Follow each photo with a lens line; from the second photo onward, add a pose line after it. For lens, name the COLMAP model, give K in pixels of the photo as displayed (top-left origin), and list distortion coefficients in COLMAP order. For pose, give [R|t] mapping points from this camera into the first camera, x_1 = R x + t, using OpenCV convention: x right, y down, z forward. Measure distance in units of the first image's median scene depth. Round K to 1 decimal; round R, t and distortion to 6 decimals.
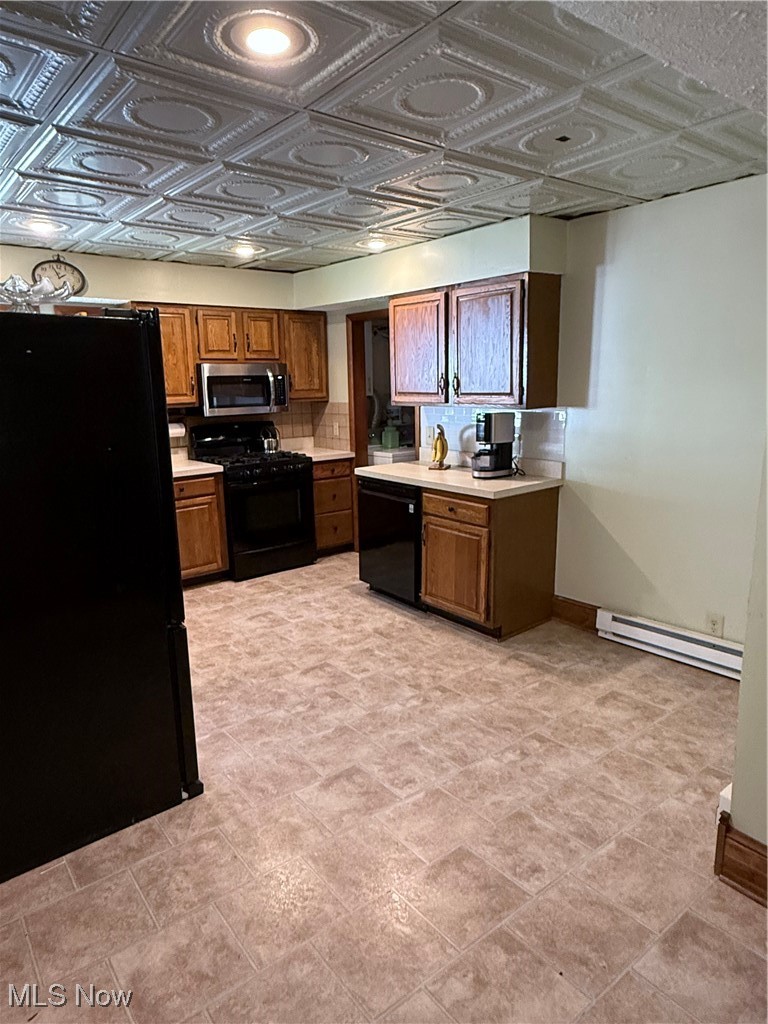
lens RADIAL K [[641.6, 0, 384.3], [0, 641.6, 512.2], [0, 0, 1]] dist [0.003559, -0.001446]
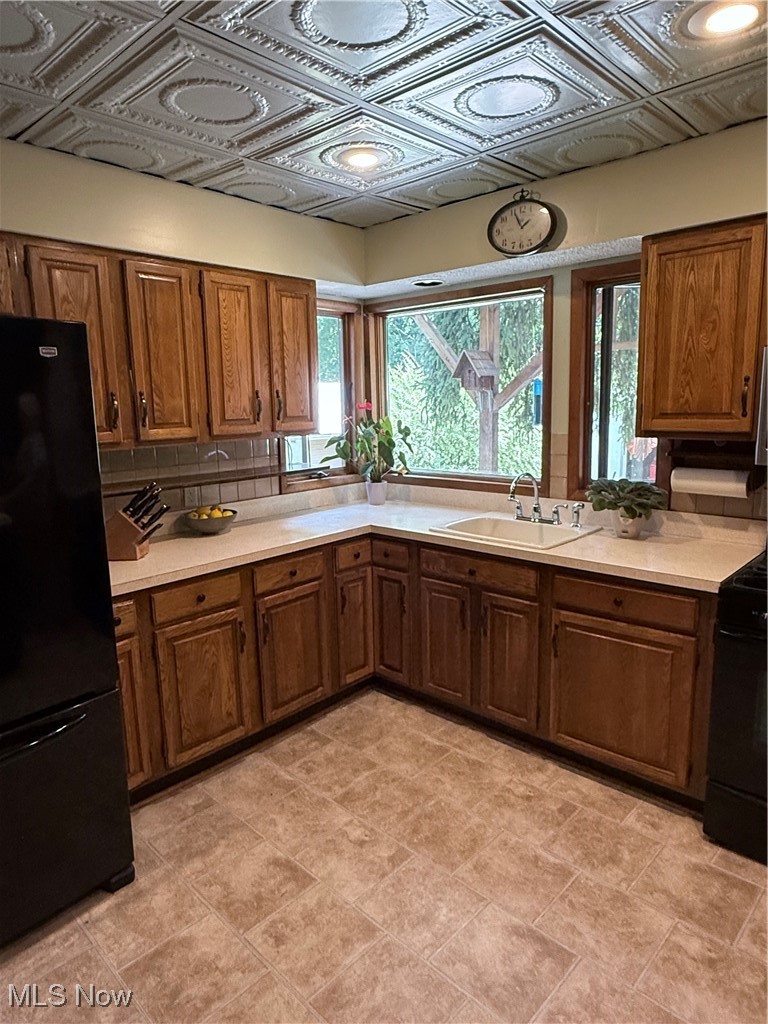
lens RADIAL K [[641.6, 0, 384.2], [0, 641.6, 510.8], [0, 0, 1]] dist [0.003559, -0.001446]
pose [[0.133283, 0.191715, -0.972358, 0.143291], [-0.186305, 0.968468, 0.165411, -0.159105], [0.973410, 0.159108, 0.164798, 0.749274]]
